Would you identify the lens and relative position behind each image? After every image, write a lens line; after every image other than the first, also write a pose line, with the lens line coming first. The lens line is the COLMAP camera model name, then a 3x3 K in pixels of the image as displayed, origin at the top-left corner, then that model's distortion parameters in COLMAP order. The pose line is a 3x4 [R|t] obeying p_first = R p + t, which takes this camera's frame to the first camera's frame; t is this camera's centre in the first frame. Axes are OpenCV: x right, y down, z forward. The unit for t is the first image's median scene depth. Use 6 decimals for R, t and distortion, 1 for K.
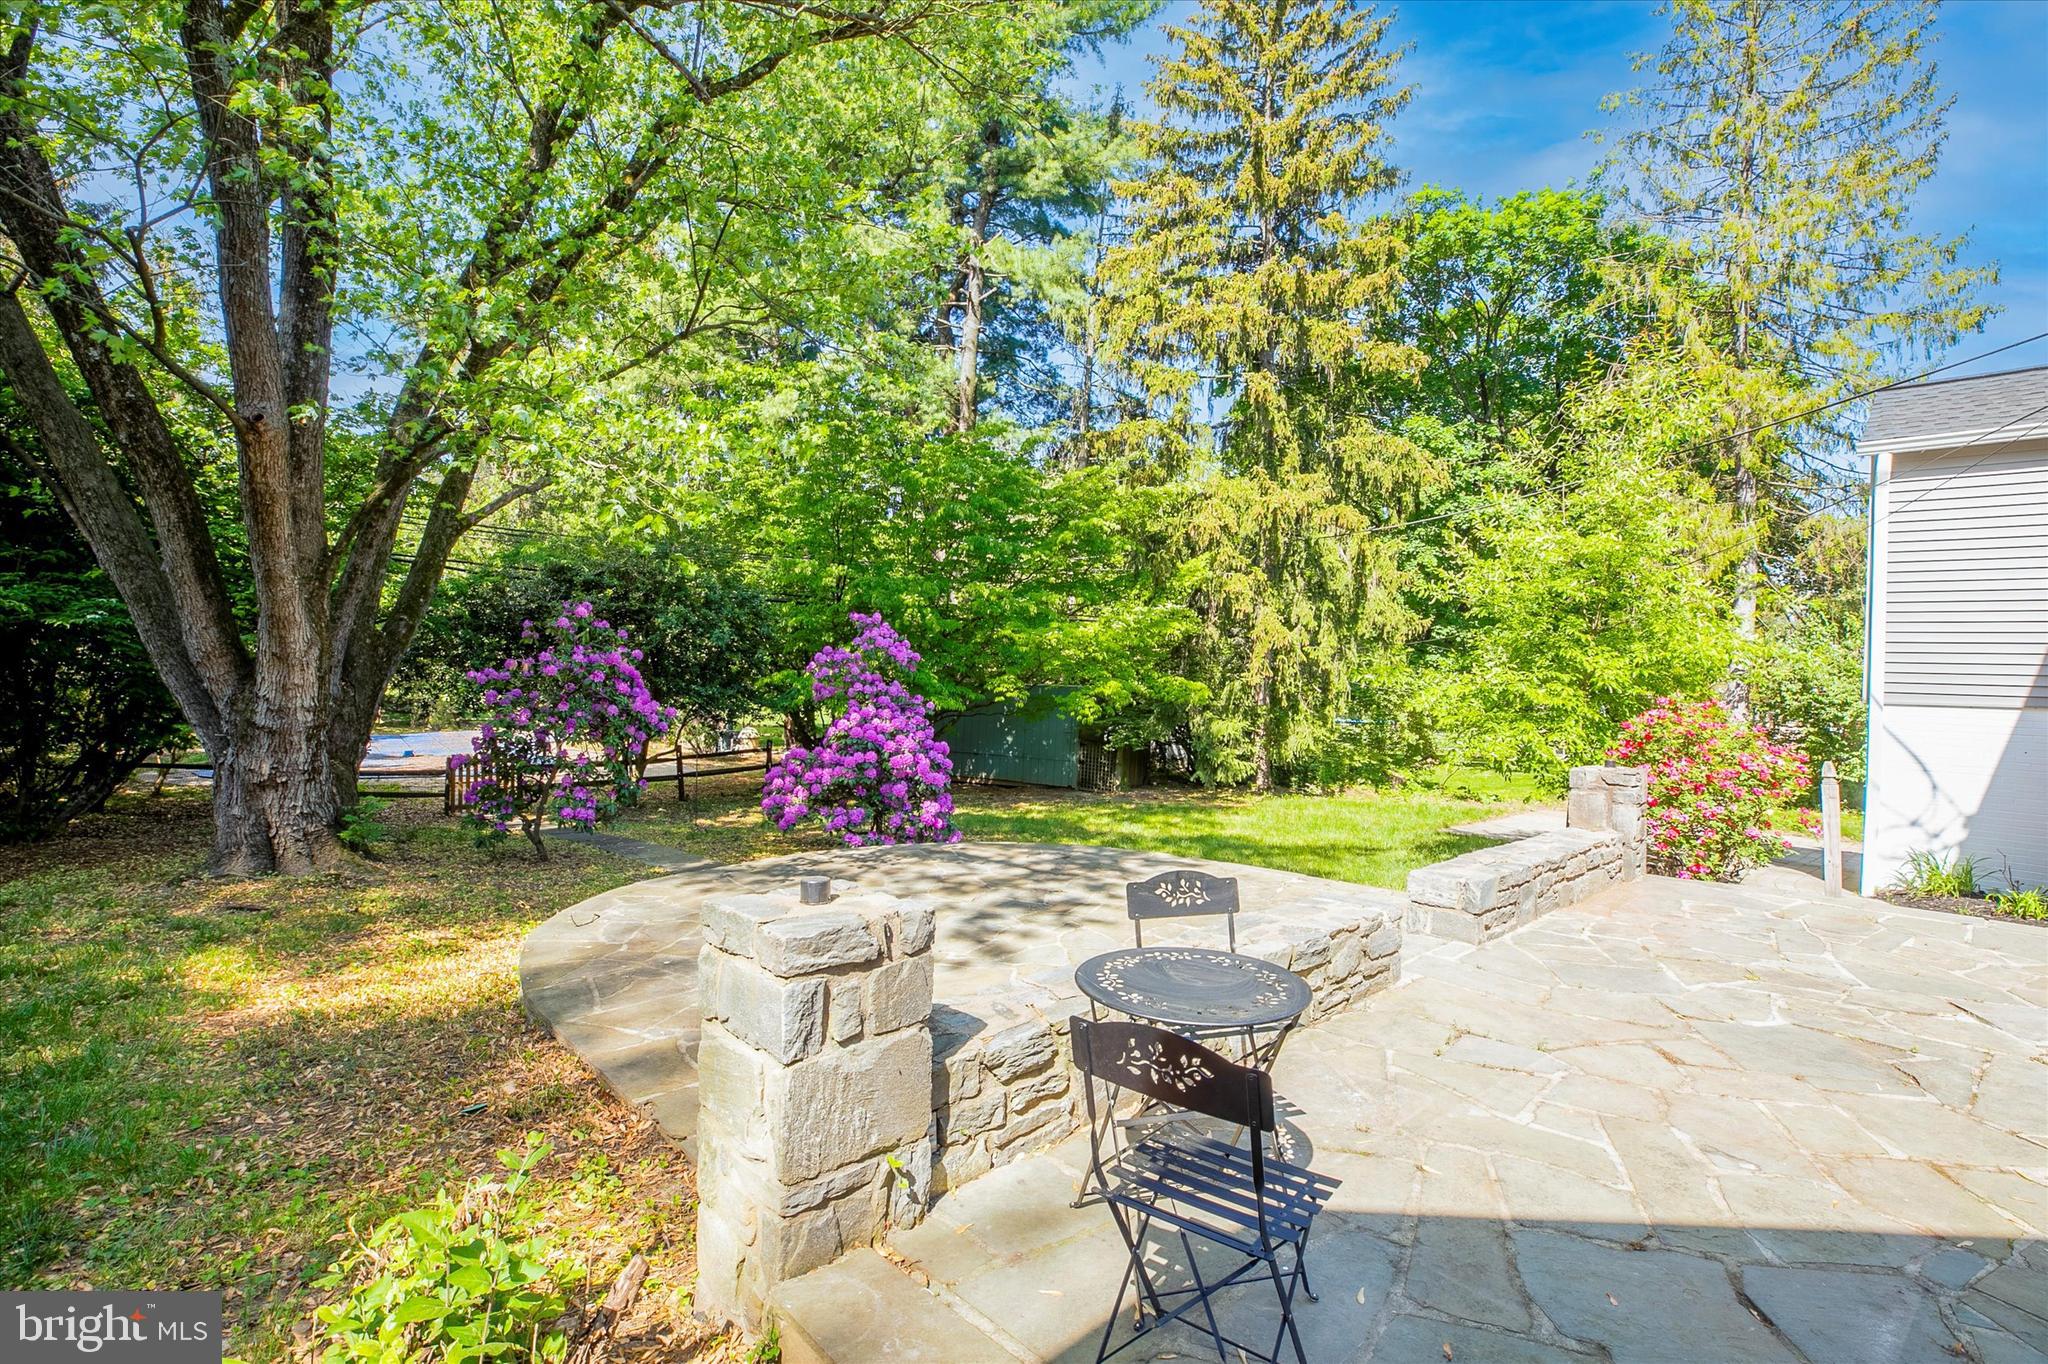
lens RADIAL K [[935.7, 0, 1027.7], [0, 935.7, 682.3], [0, 0, 1]] dist [-0.044272, 0.015464]
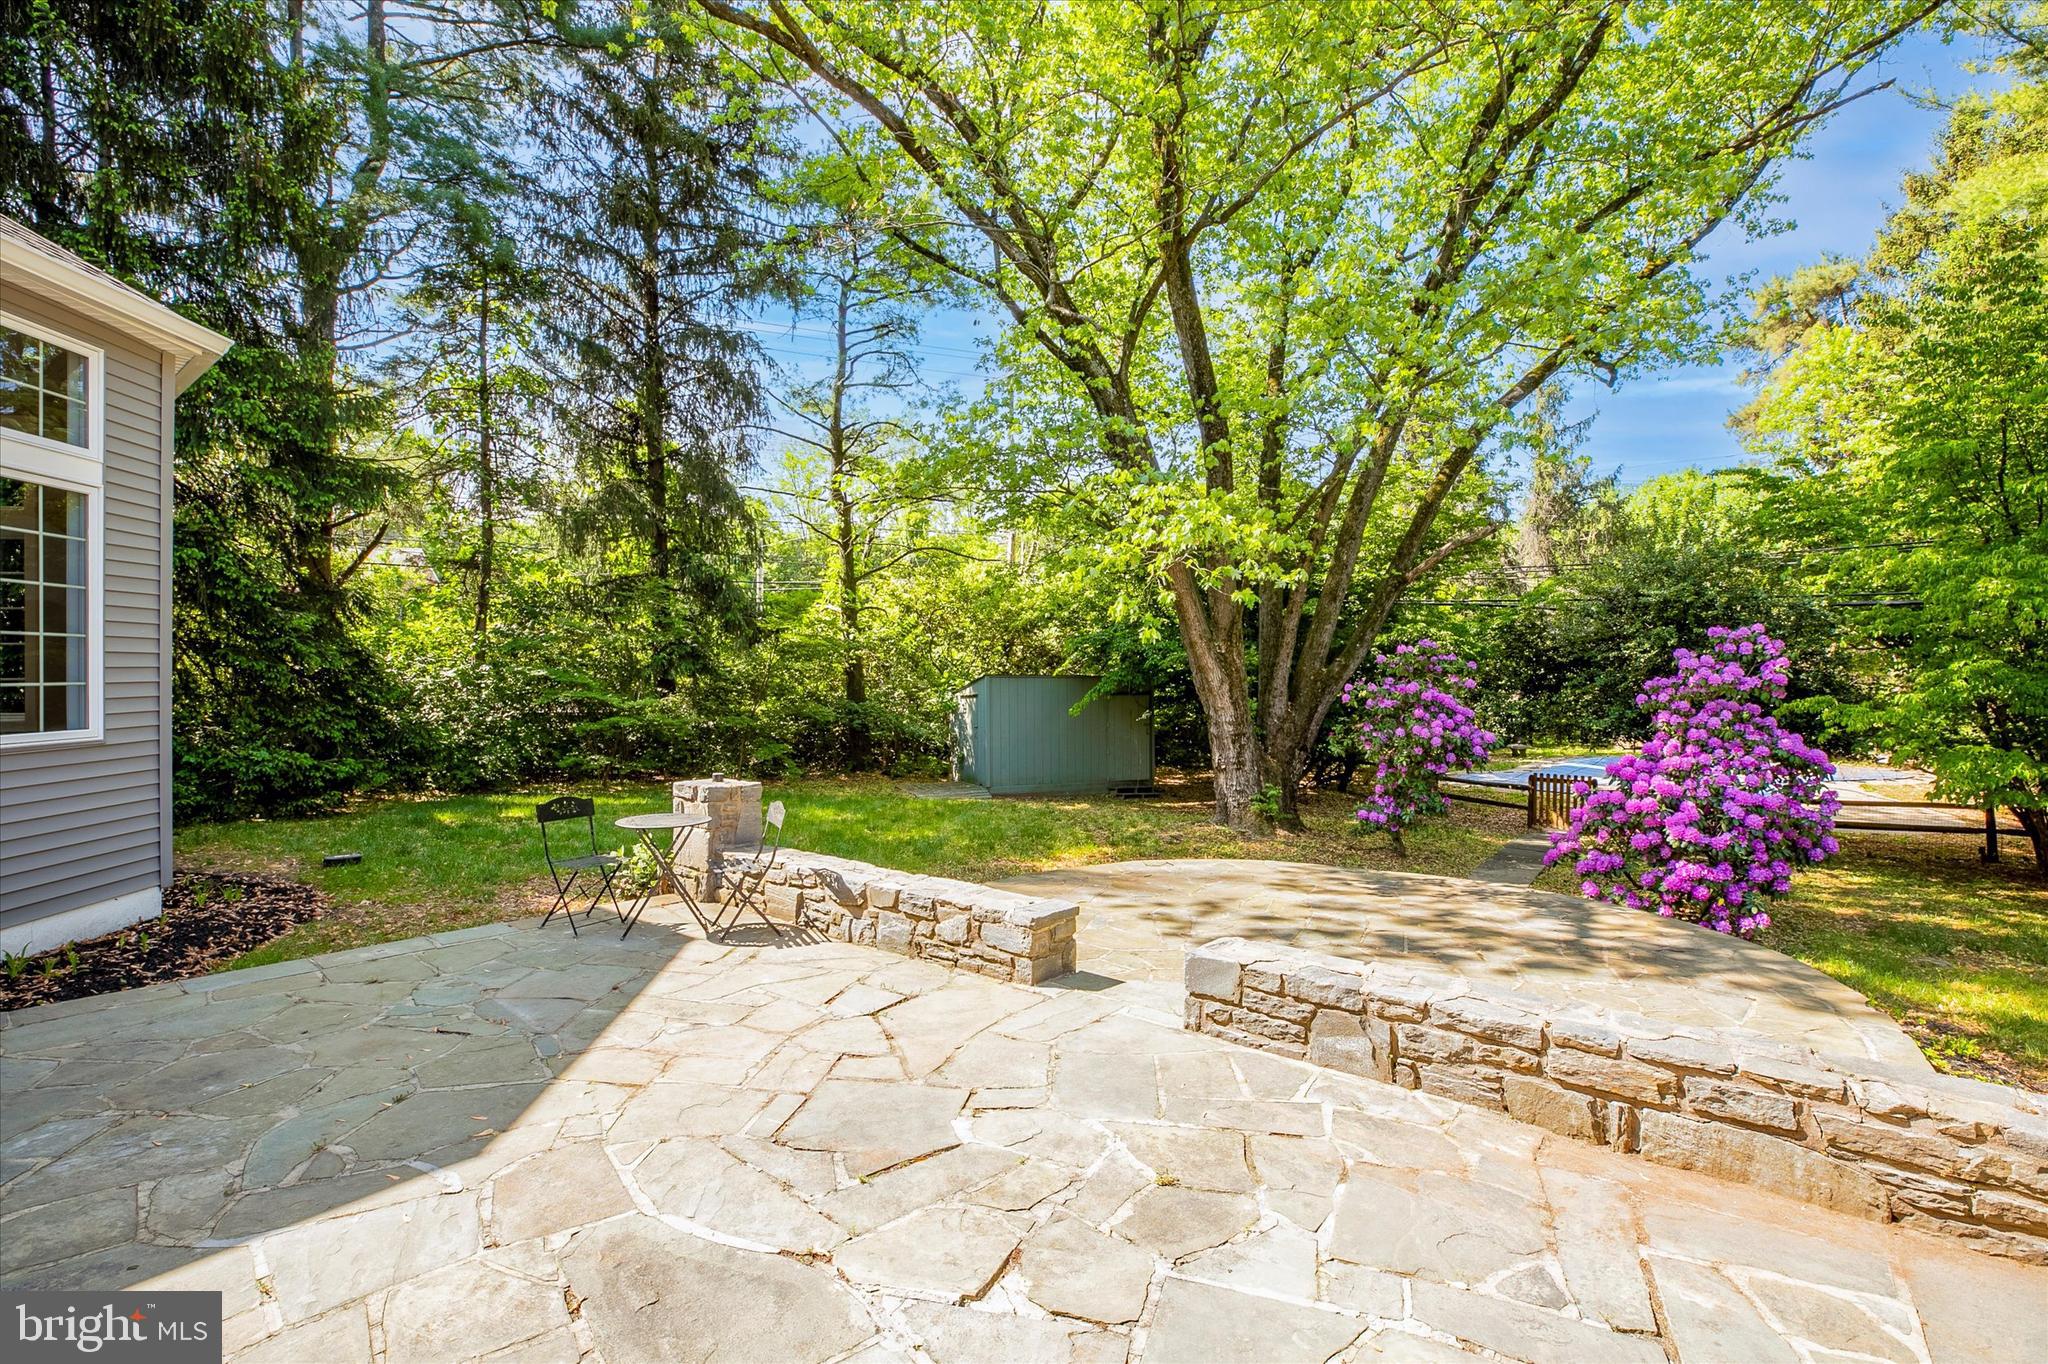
lens RADIAL K [[935.7, 0, 1027.7], [0, 935.7, 682.3], [0, 0, 1]] dist [-0.044272, 0.015464]
pose [[0.143830, -0.018197, -0.989435, 0.620018], [-0.010722, 0.999744, -0.019945, -0.003720], [0.989544, 0.013477, 0.143598, 0.351625]]
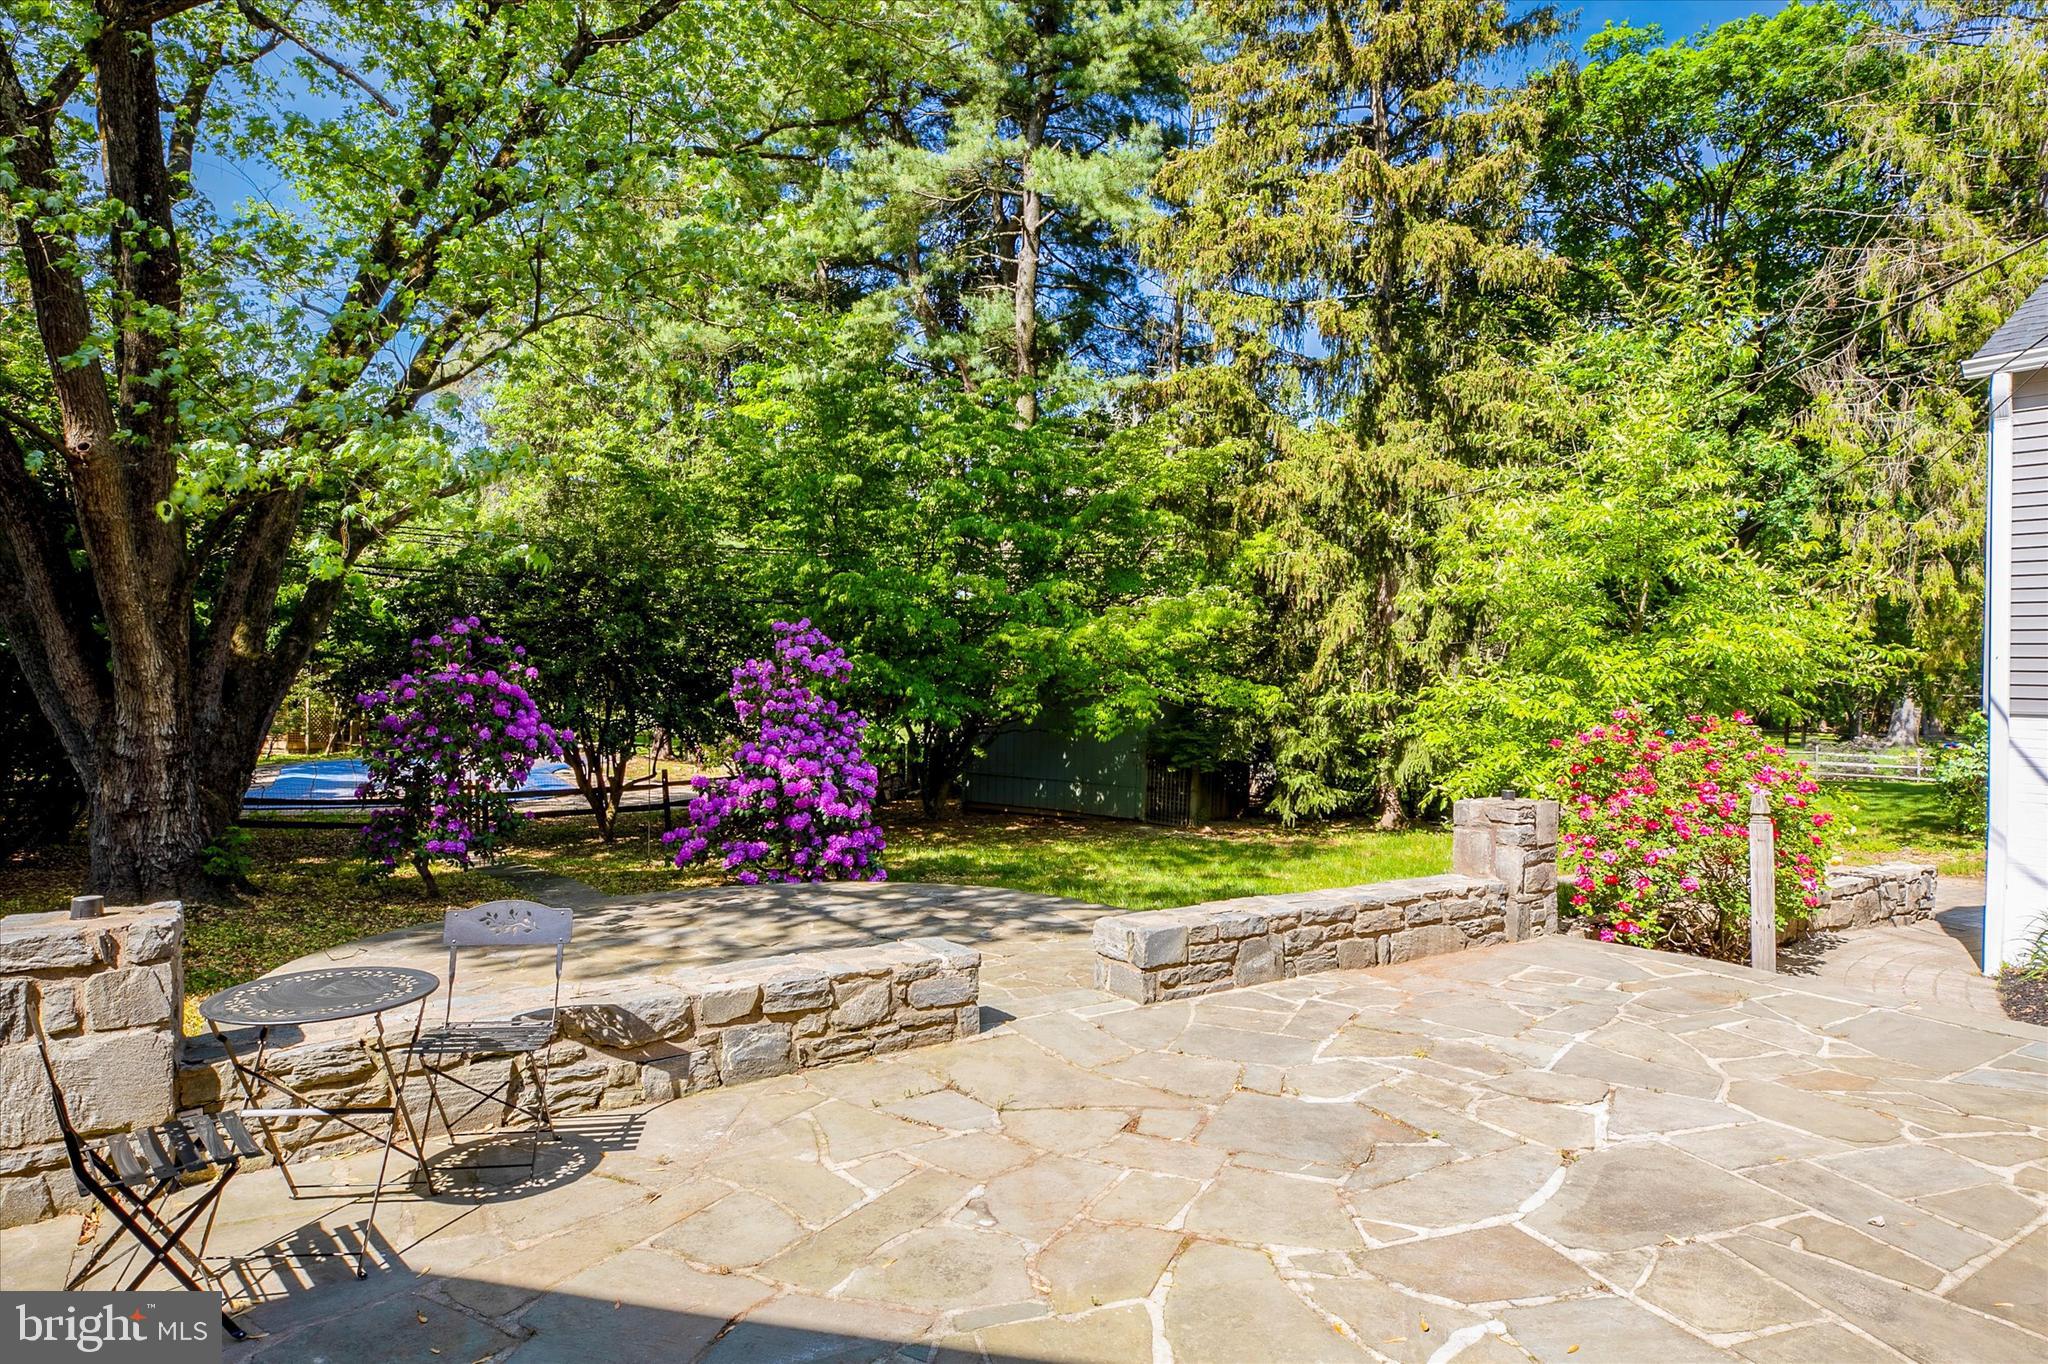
lens RADIAL K [[1176.0, 0, 1024.0], [0, 1176.0, 682.0], [0, 0, 1]] dist [-0.021363, 0.018926]
pose [[0.983908, -0.015995, -0.177960, 0.276252], [0.015309, 0.999869, -0.005228, -0.007690], [0.178020, 0.002420, 0.984024, -0.053582]]
